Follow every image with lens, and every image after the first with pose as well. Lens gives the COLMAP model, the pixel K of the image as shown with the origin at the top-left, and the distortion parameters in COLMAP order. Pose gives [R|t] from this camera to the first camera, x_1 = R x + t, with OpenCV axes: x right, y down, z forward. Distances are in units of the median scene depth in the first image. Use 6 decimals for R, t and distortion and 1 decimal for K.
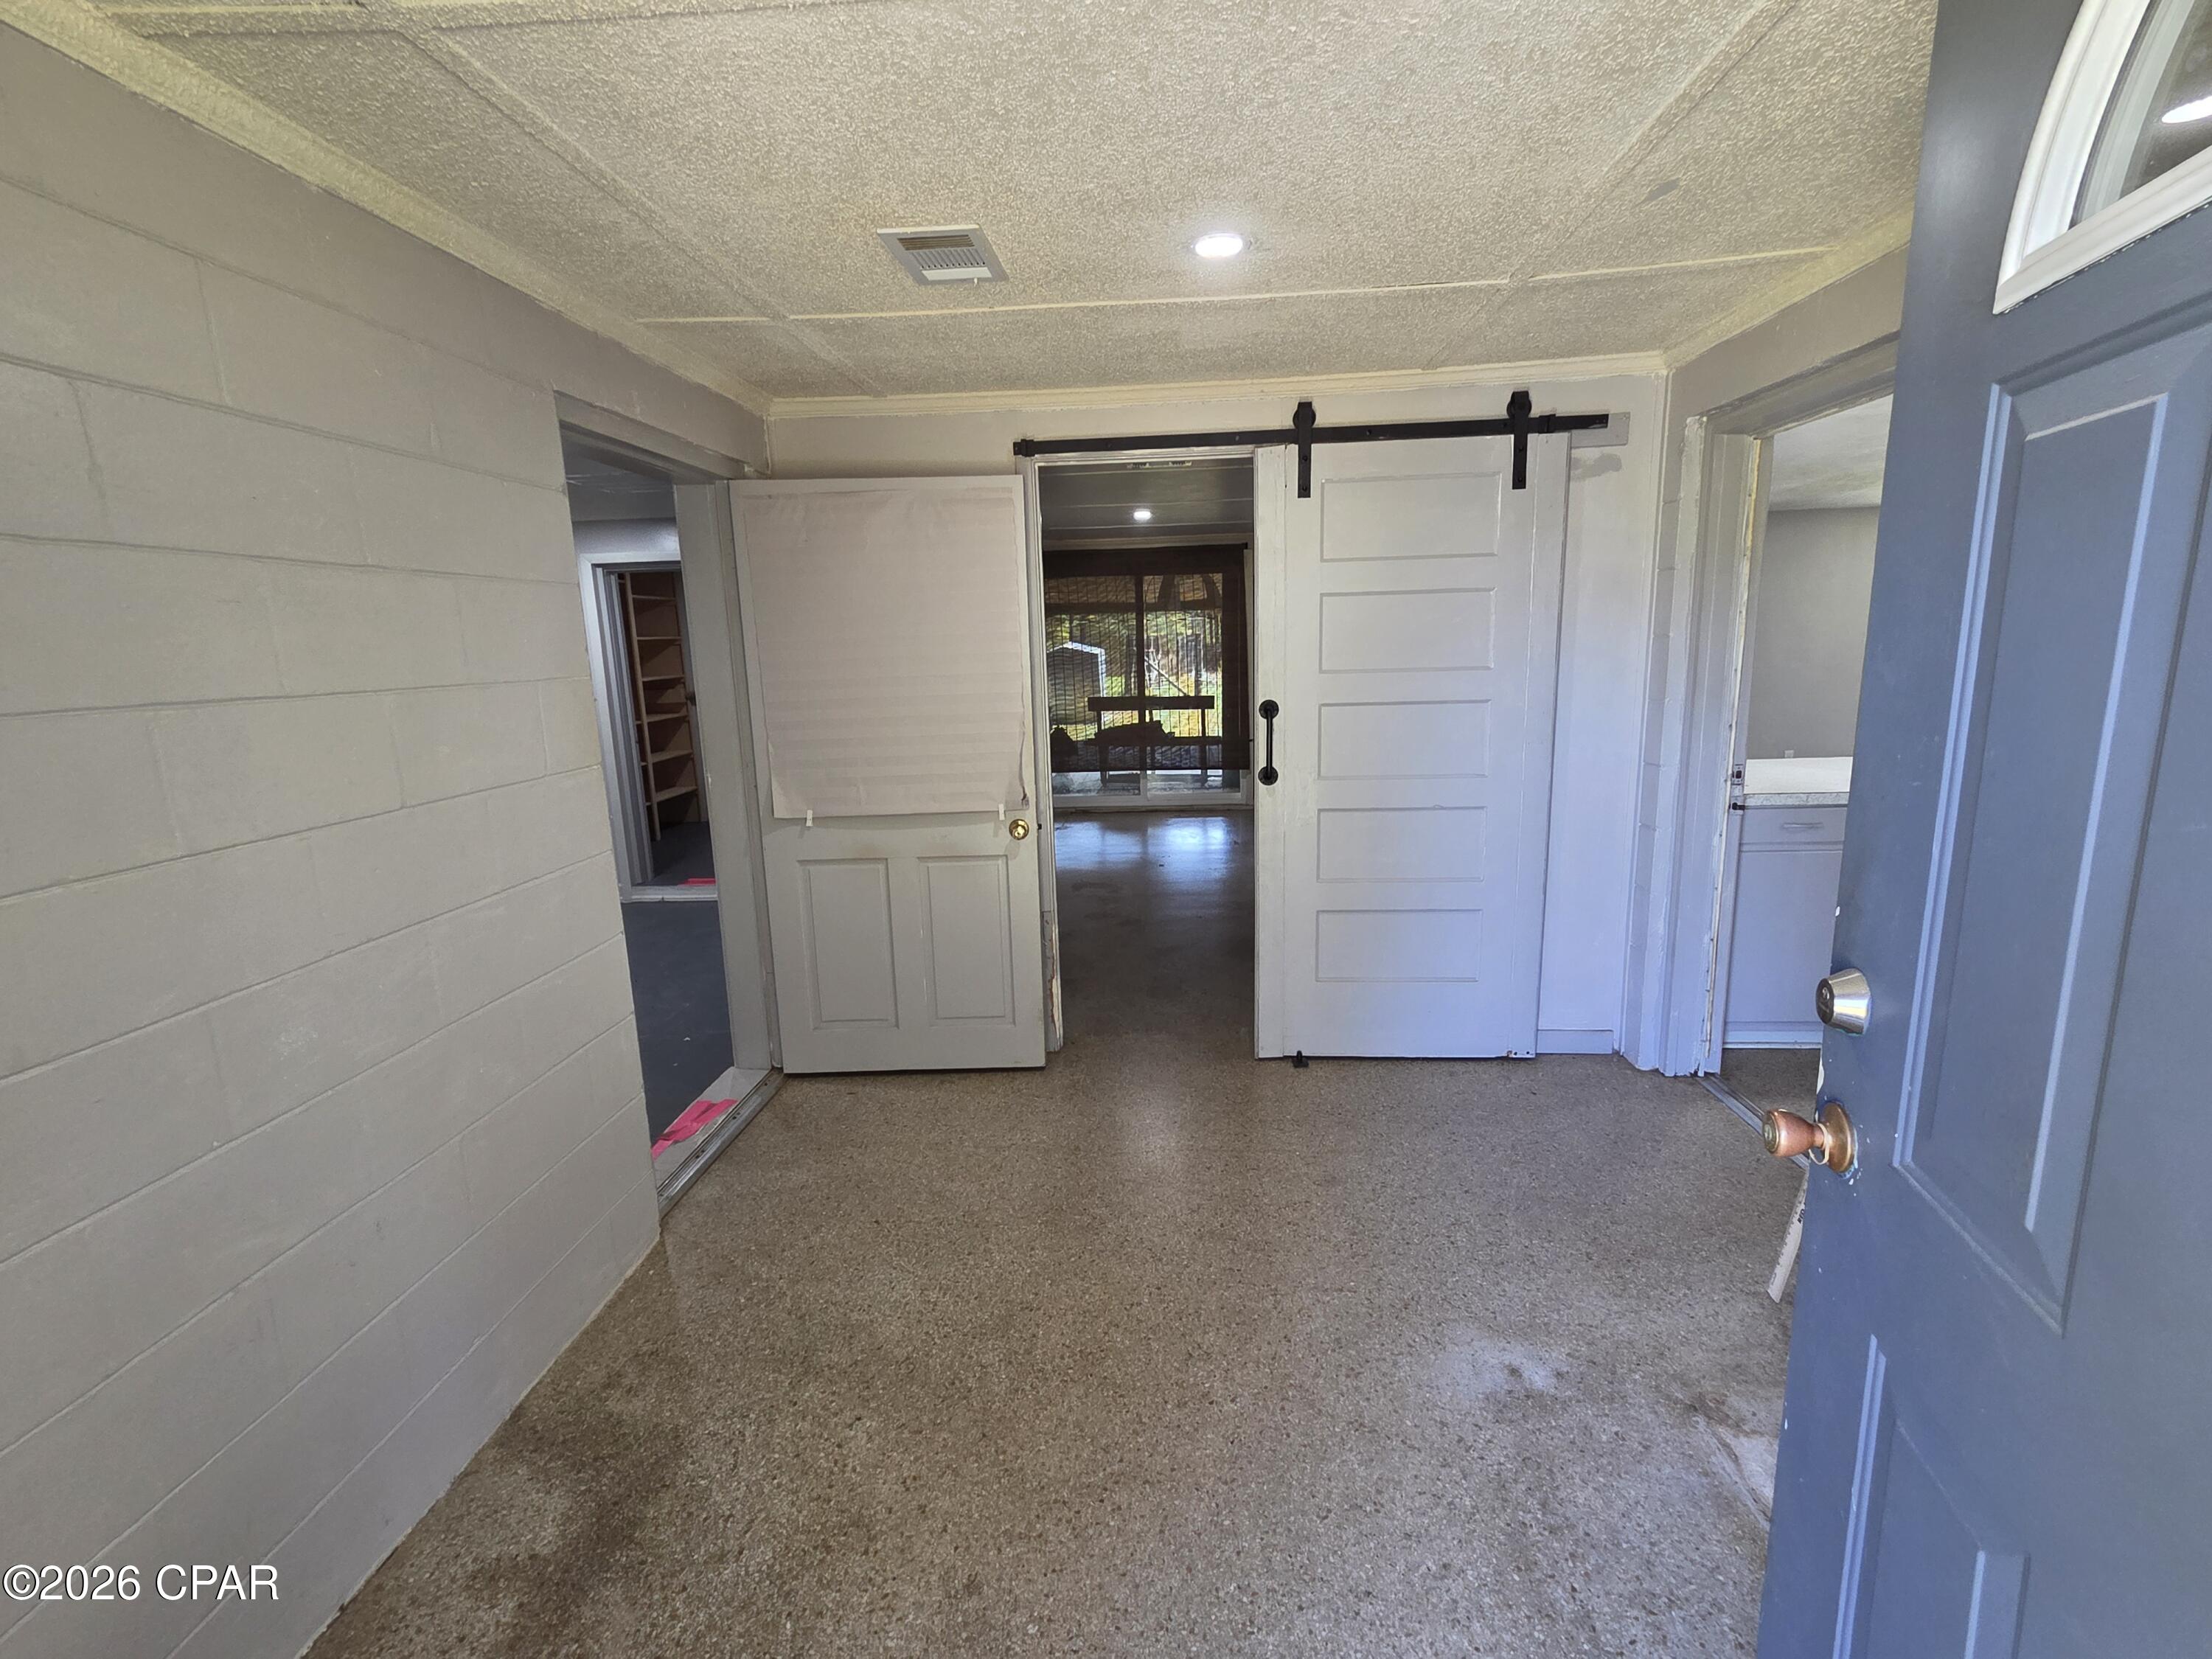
lens RADIAL K [[993.0, 0, 1106.0], [0, 993.0, 829.5], [0, 0, 1]] dist [-0.000874, -0.000328]
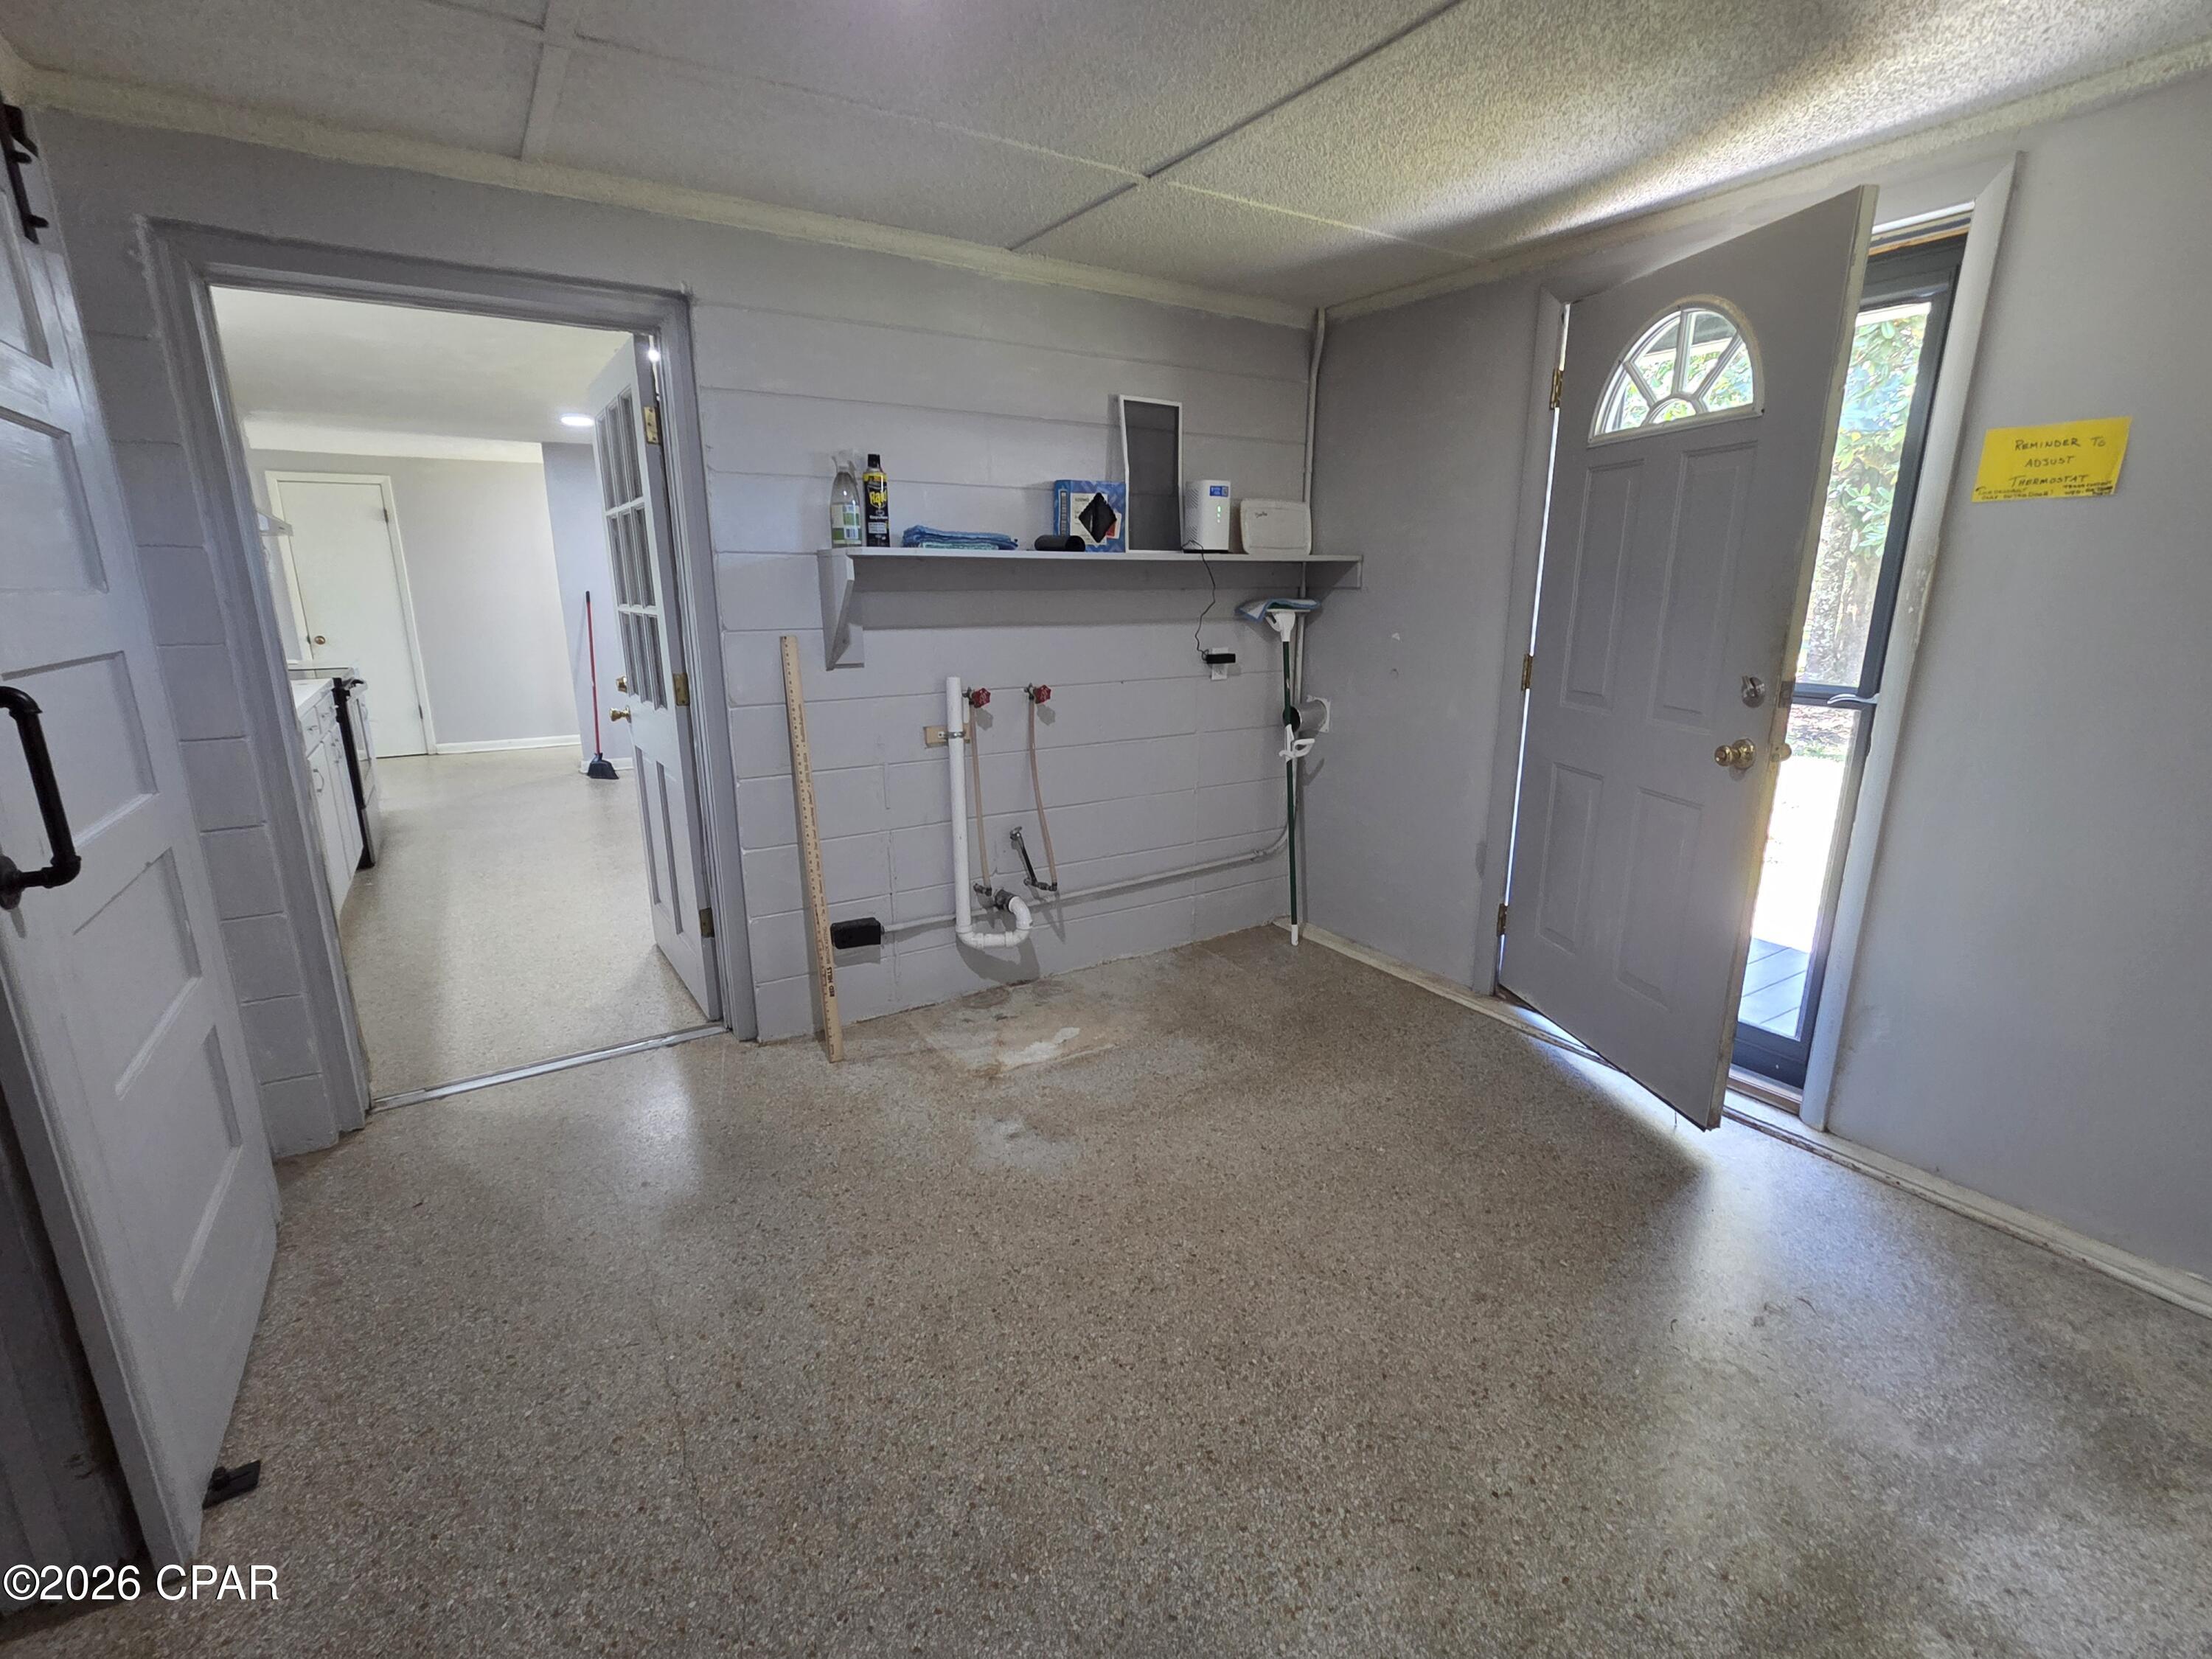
lens RADIAL K [[993.0, 0, 1106.0], [0, 993.0, 829.5], [0, 0, 1]] dist [-0.000874, -0.000328]
pose [[-0.586718, -0.166815, 0.792423, -0.606931], [0.173977, 0.929736, 0.324536, -0.205946], [-0.790881, 0.328275, -0.516471, 1.486564]]
